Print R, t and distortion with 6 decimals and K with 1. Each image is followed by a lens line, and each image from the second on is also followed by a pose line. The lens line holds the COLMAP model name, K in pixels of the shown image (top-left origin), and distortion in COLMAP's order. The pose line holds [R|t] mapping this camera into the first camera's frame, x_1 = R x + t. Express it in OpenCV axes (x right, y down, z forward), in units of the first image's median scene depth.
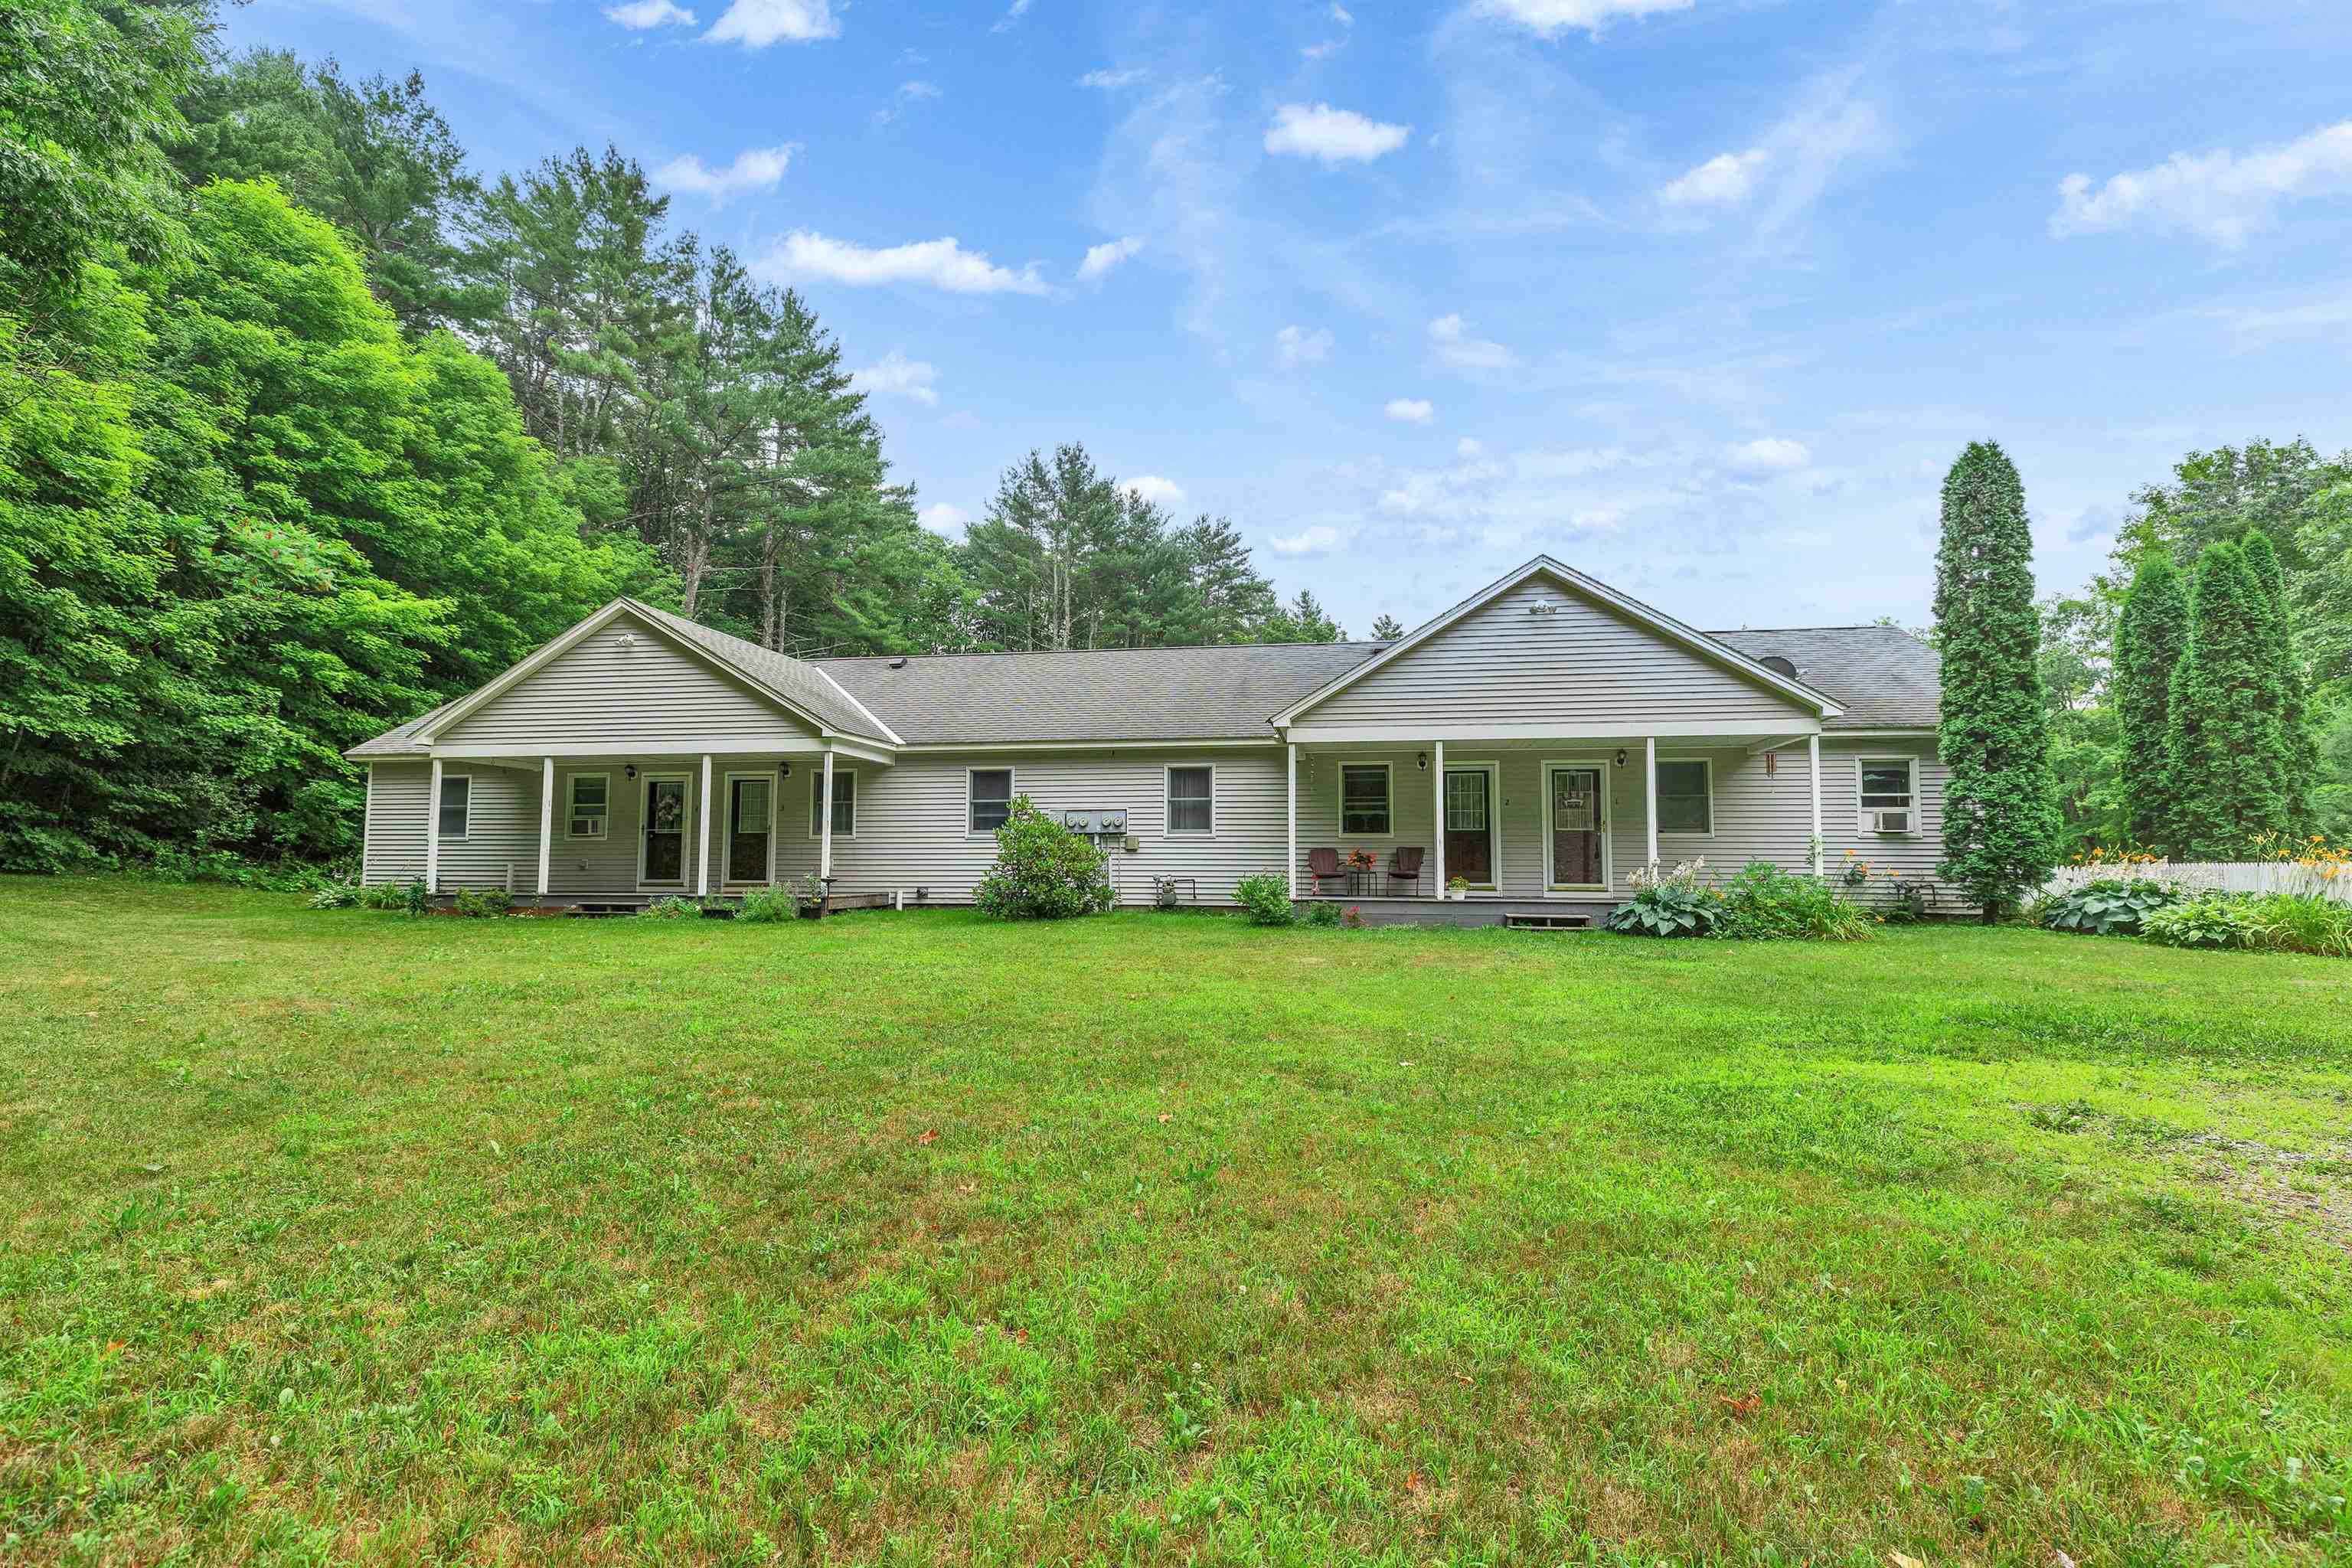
lens RADIAL K [[1136.5, 0, 1176.0], [0, 1136.5, 784.0], [0, 0, 1]] dist [0.000051, -0.000052]
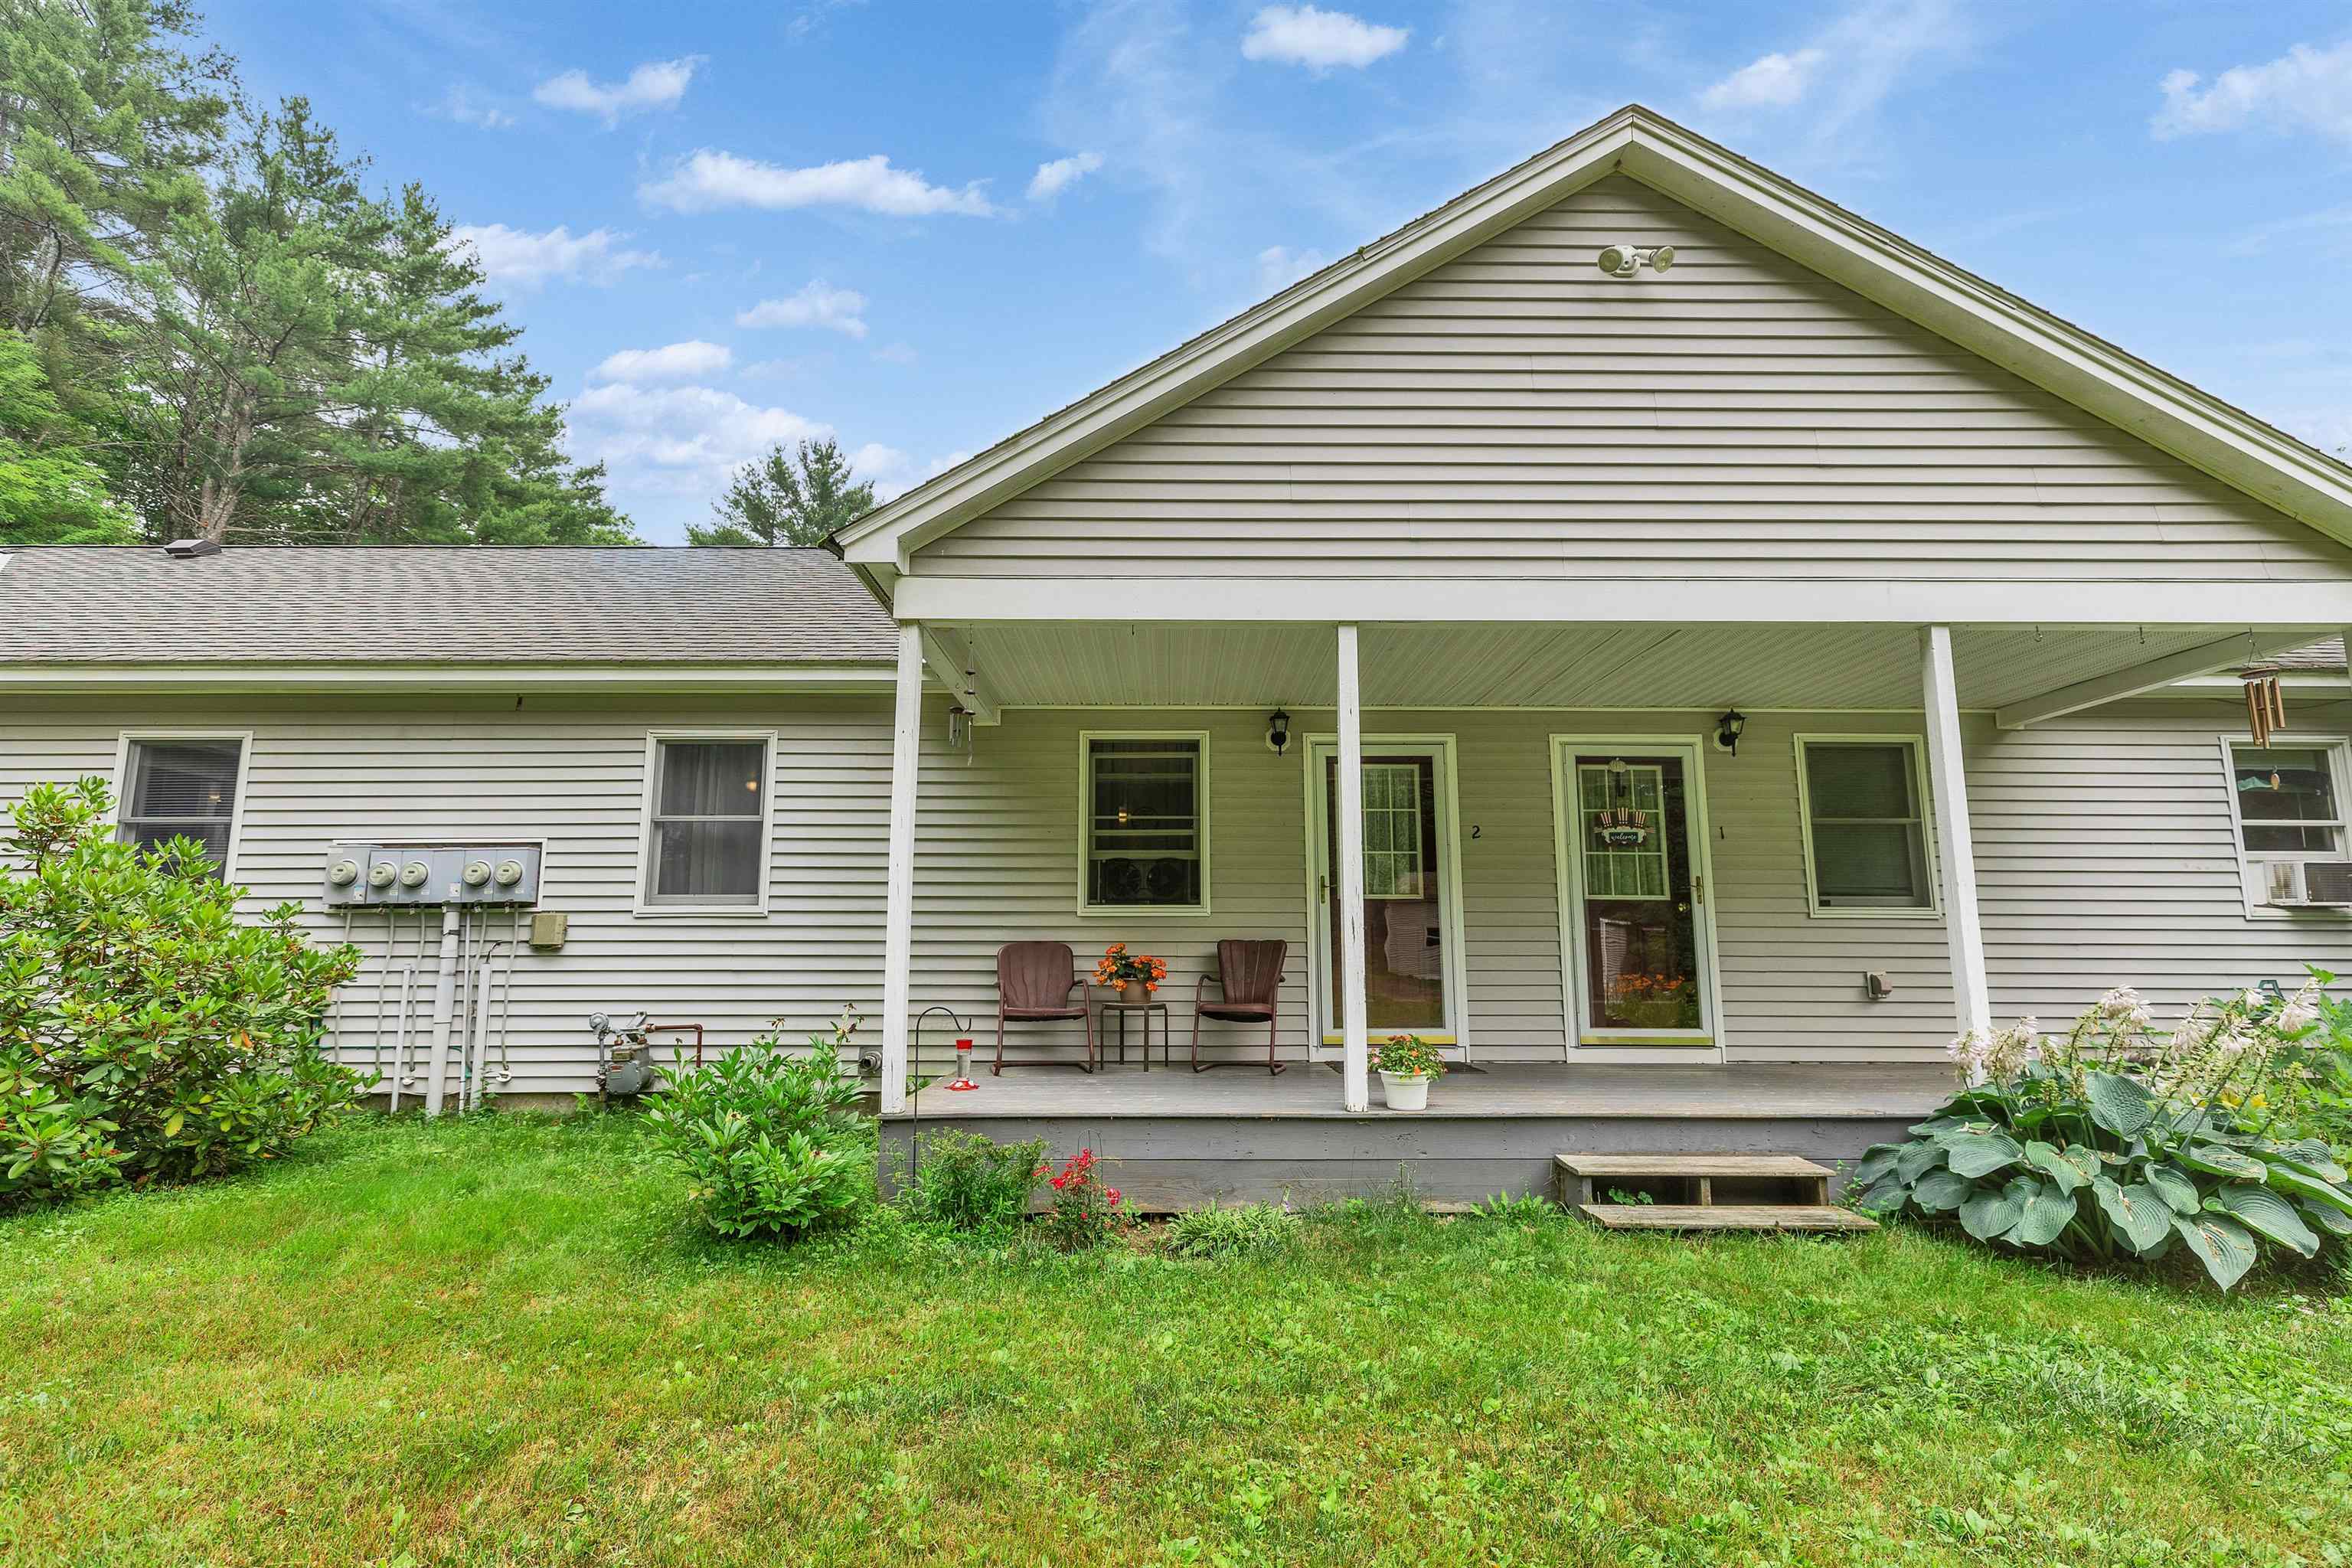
lens RADIAL K [[1074.9, 0, 1176.0], [0, 1074.9, 784.0], [0, 0, 1]] dist [0.002555, 0.000213]
pose [[0.986694, 0.023177, 0.160928, 0.116031], [-0.009906, 0.996519, -0.082780, 0.031714], [-0.162286, 0.080084, 0.983489, 0.616849]]
